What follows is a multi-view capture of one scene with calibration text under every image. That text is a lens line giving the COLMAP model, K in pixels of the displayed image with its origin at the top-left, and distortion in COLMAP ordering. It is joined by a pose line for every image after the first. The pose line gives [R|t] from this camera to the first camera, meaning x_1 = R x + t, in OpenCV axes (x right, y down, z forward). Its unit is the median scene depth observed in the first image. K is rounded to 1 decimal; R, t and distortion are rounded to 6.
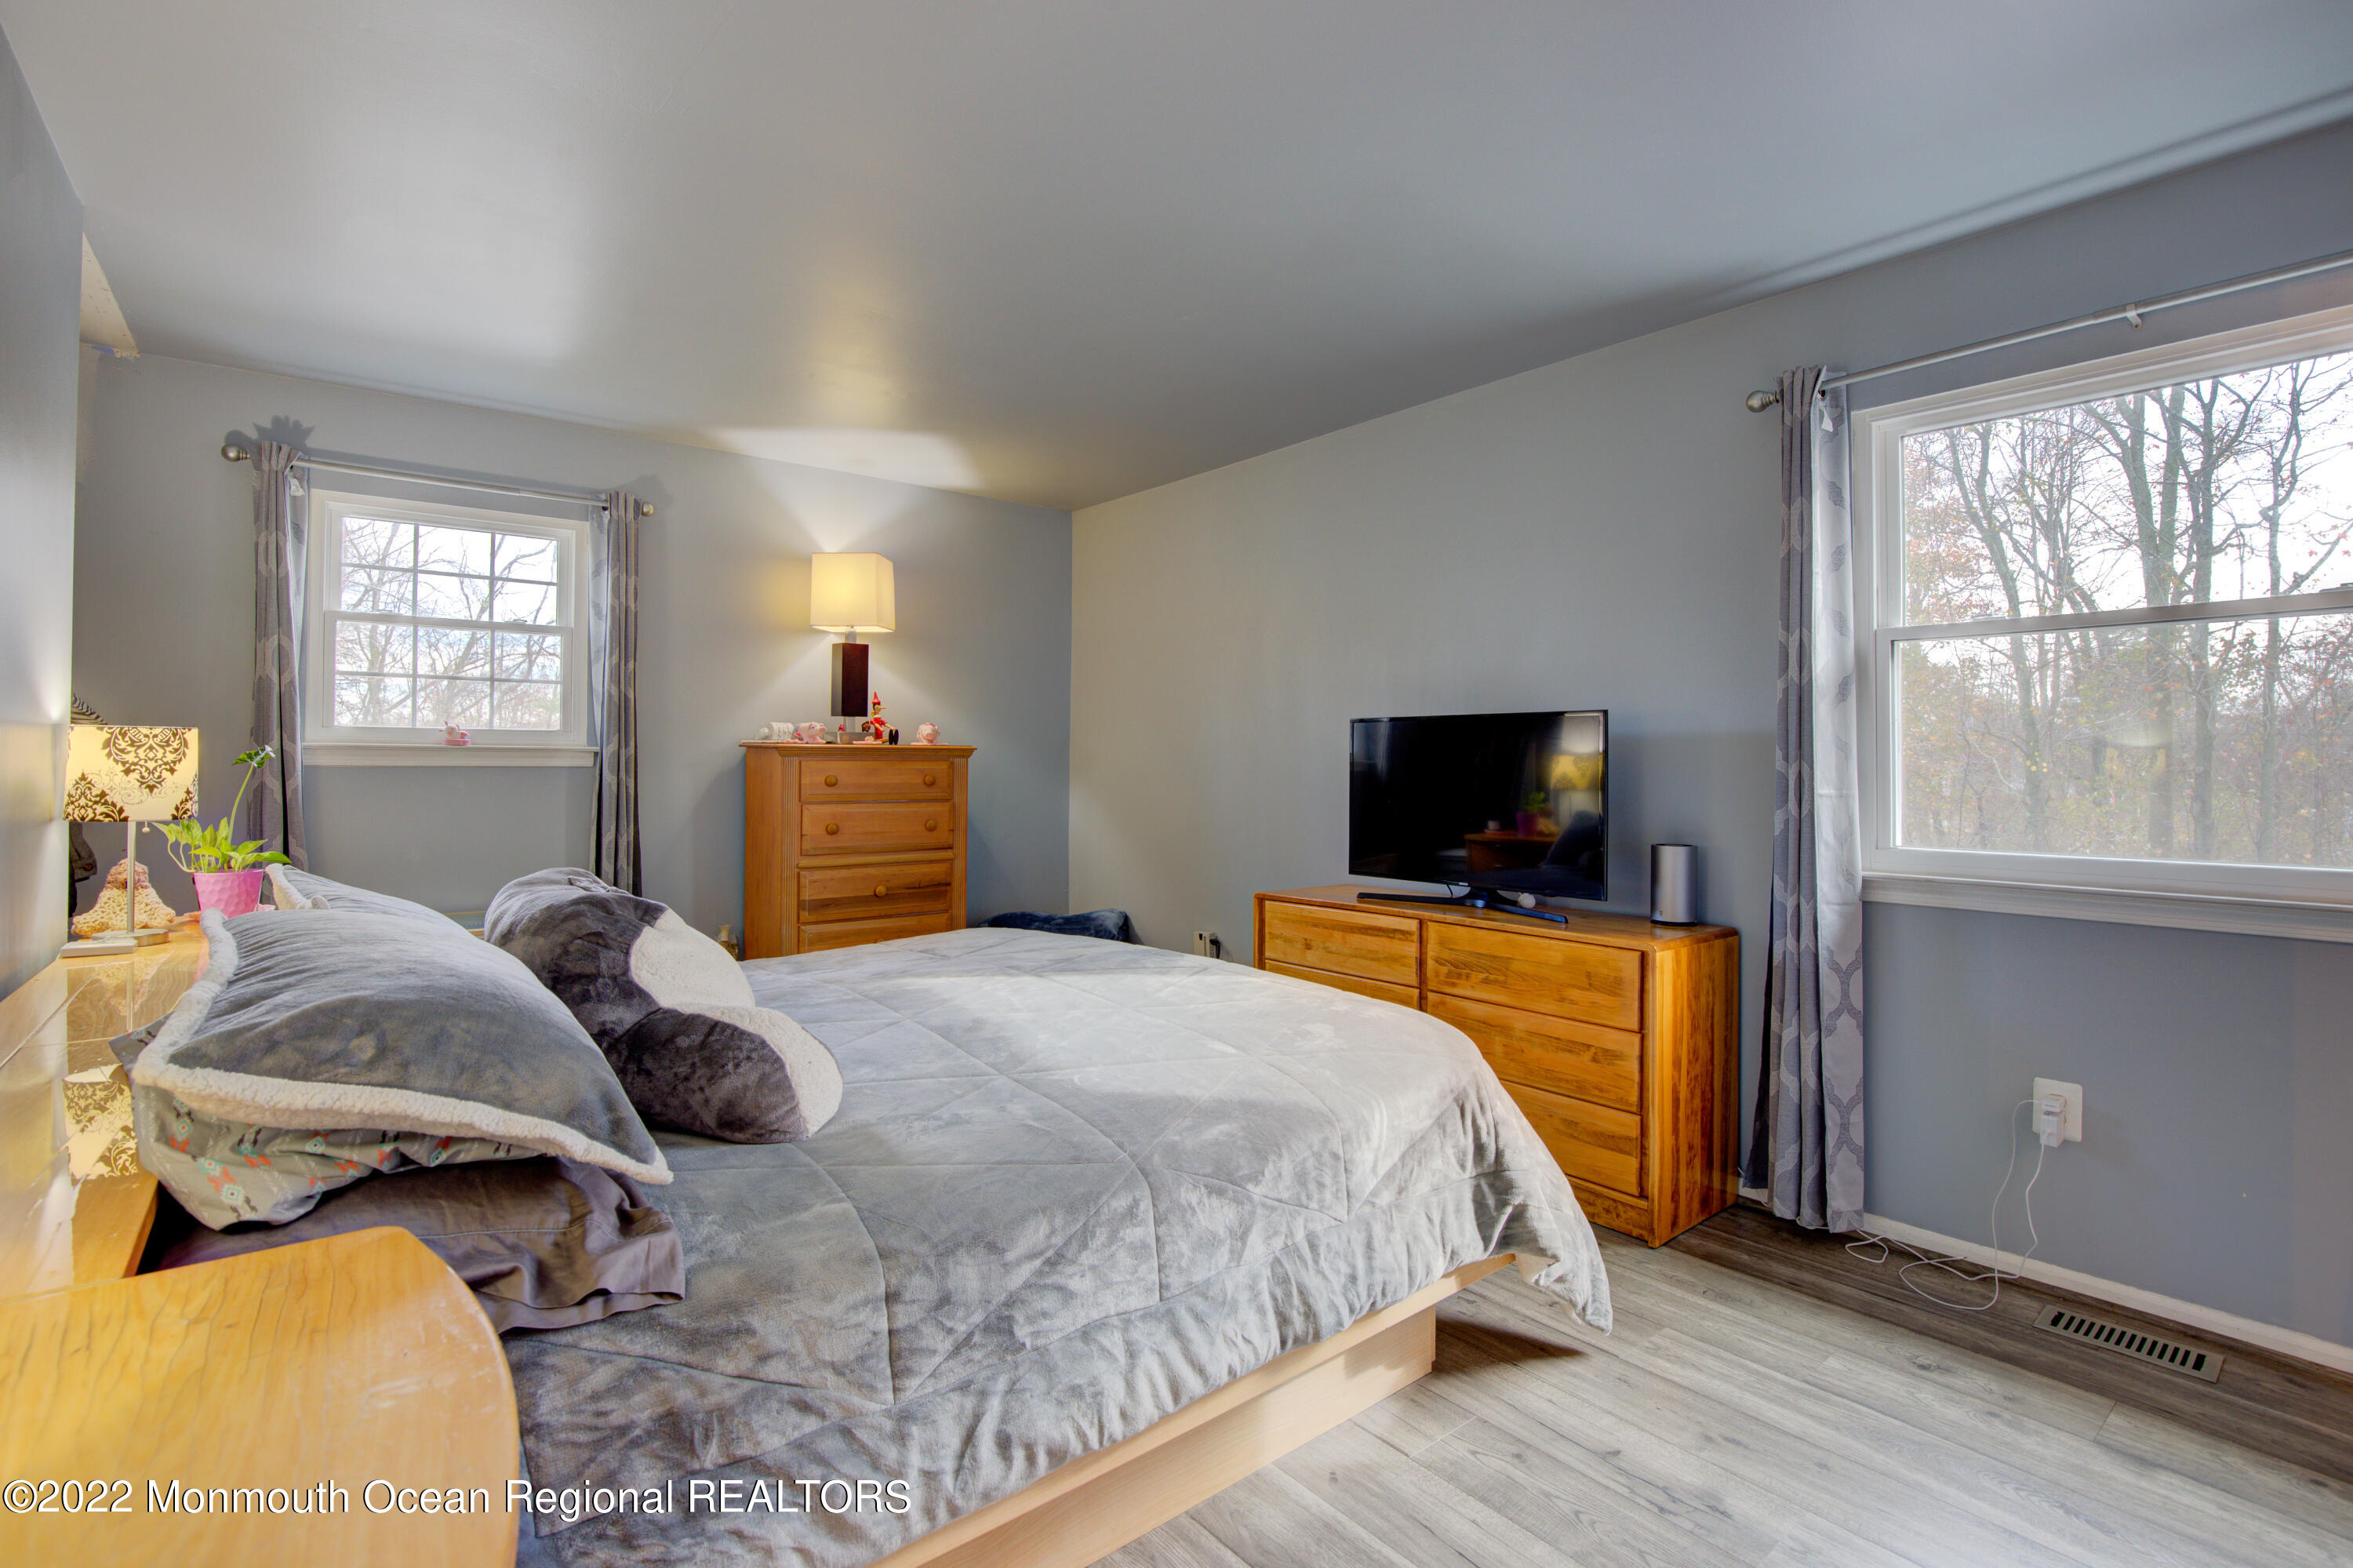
lens RADIAL K [[1103.4, 0, 1190.3], [0, 1103.4, 751.0], [0, 0, 1]] dist [-0.039459, 0.011559]
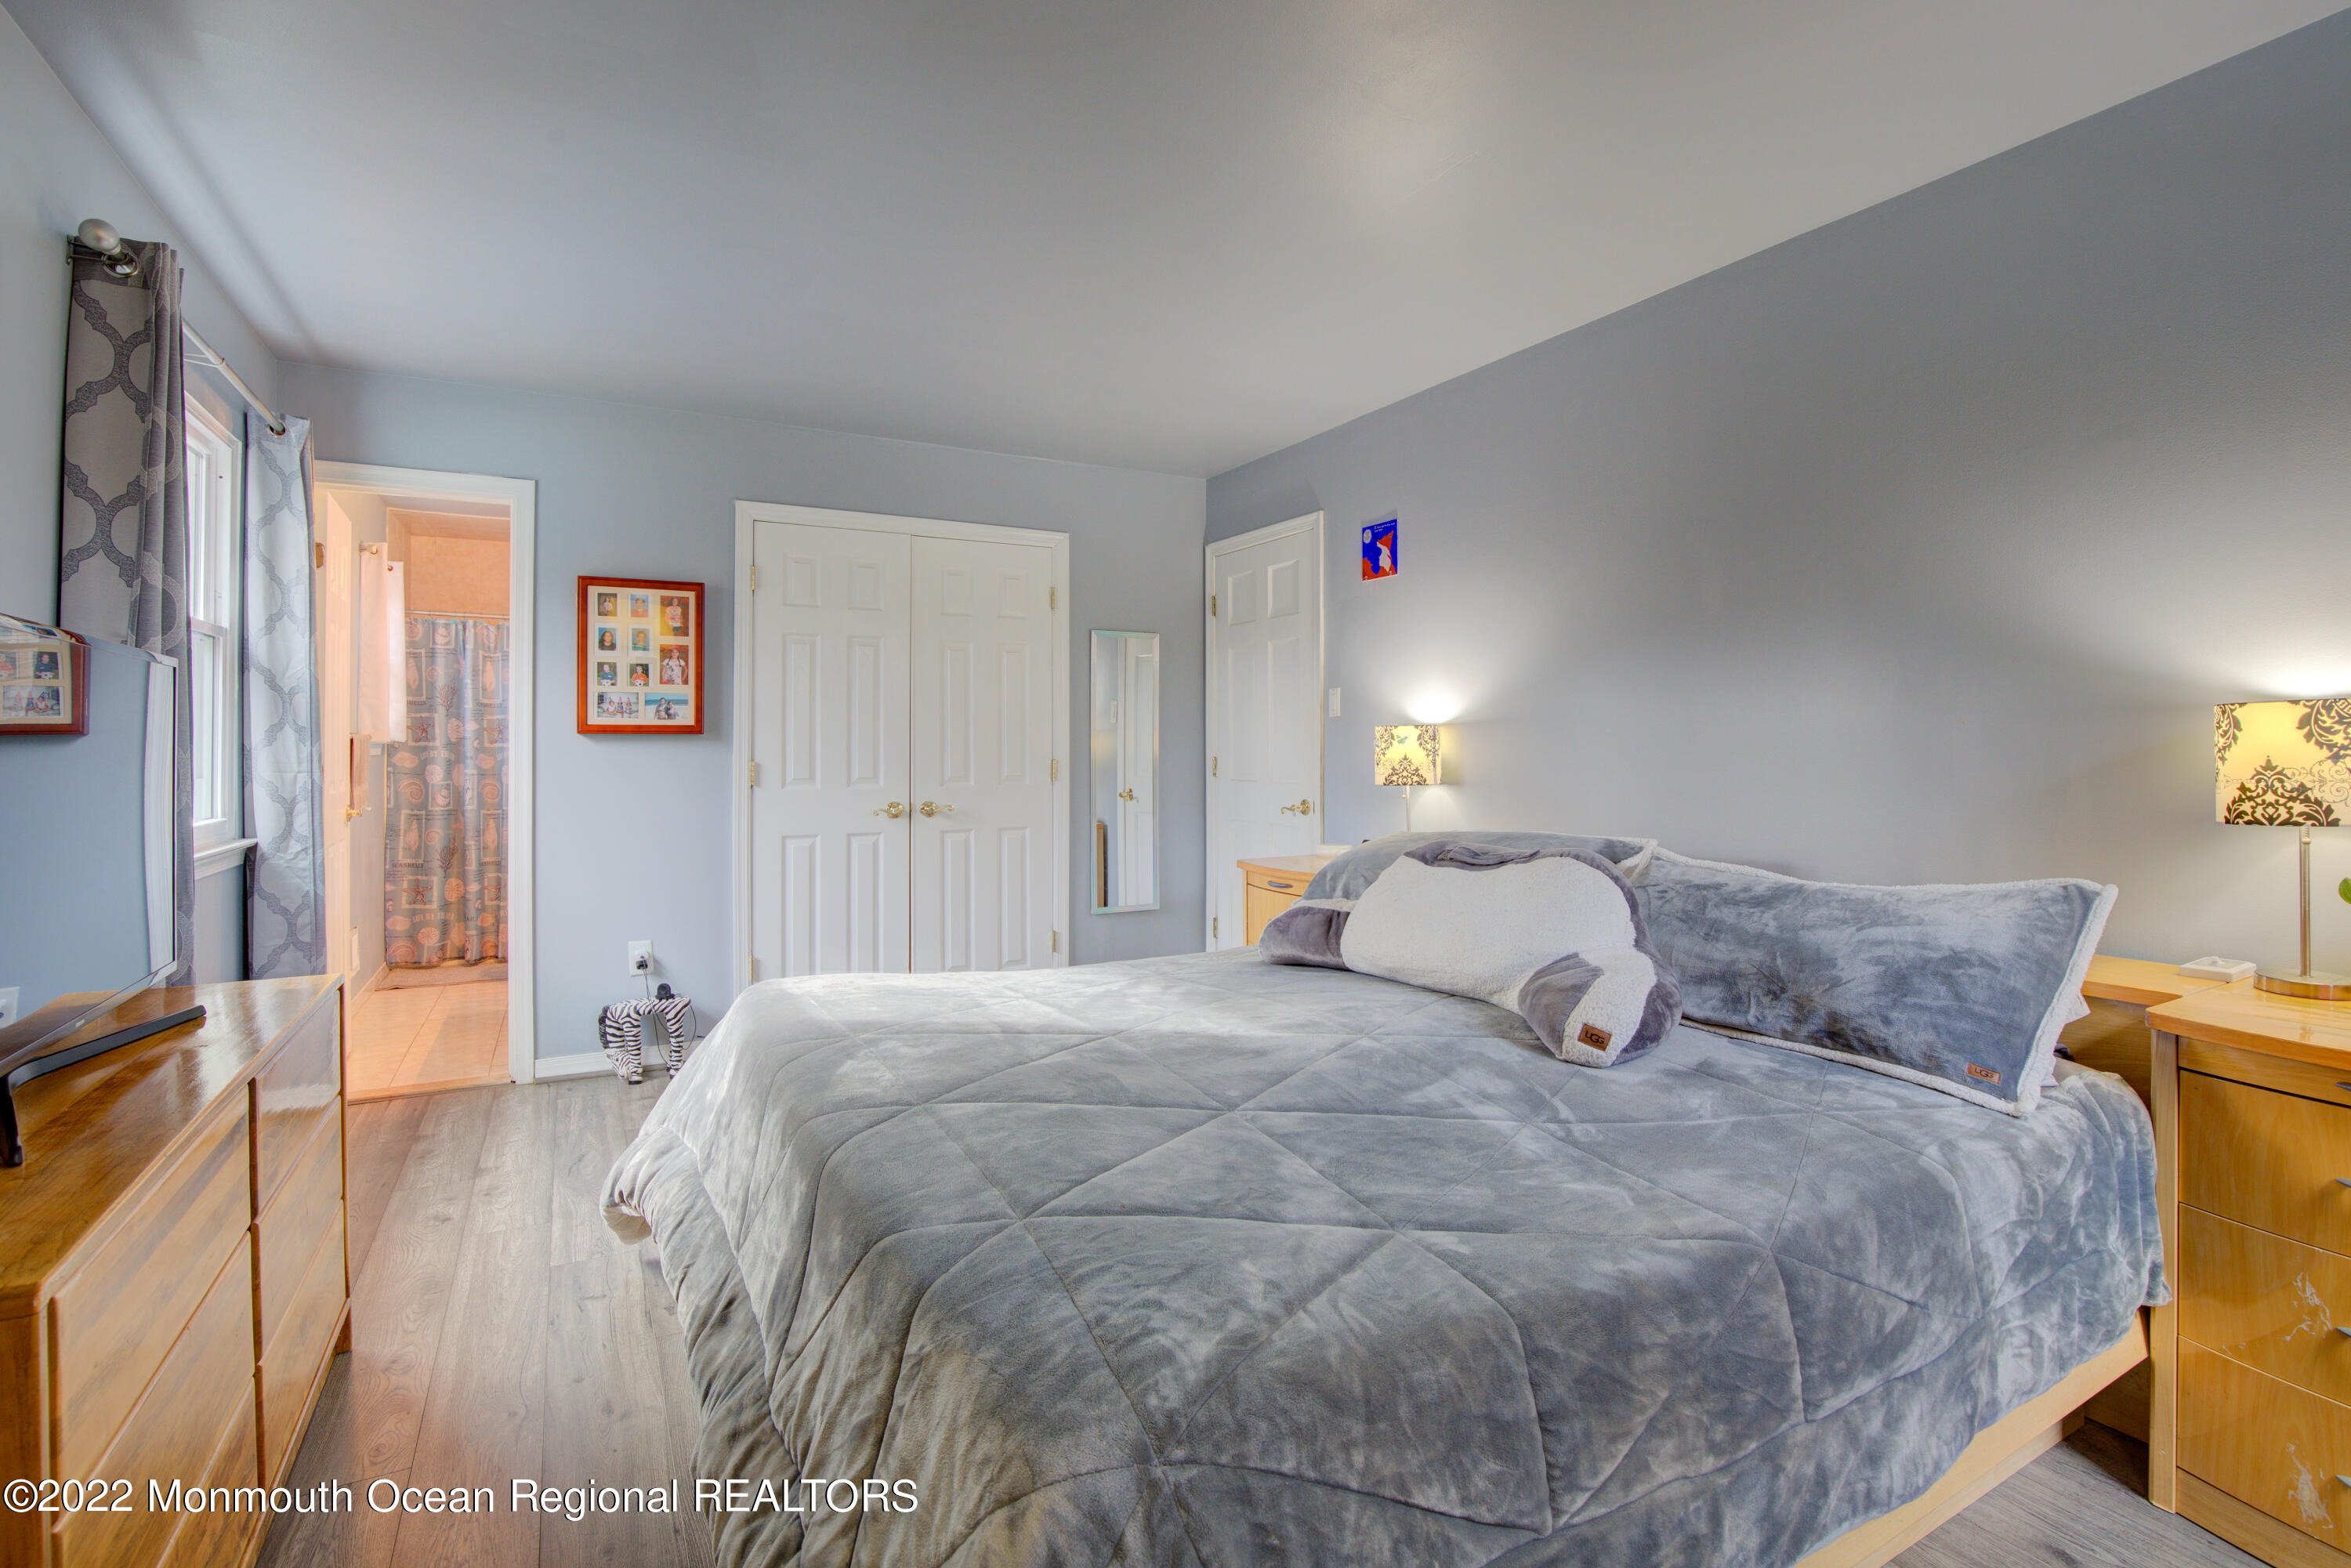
lens RADIAL K [[1102.4, 0, 1189.3], [0, 1102.4, 751.1], [0, 0, 1]] dist [-0.039459, 0.011559]
pose [[-0.985709, 0.001445, 0.168451, -0.370606], [-0.000635, 0.999924, -0.012288, 0.023979], [-0.168456, -0.012220, -0.985633, 1.903978]]
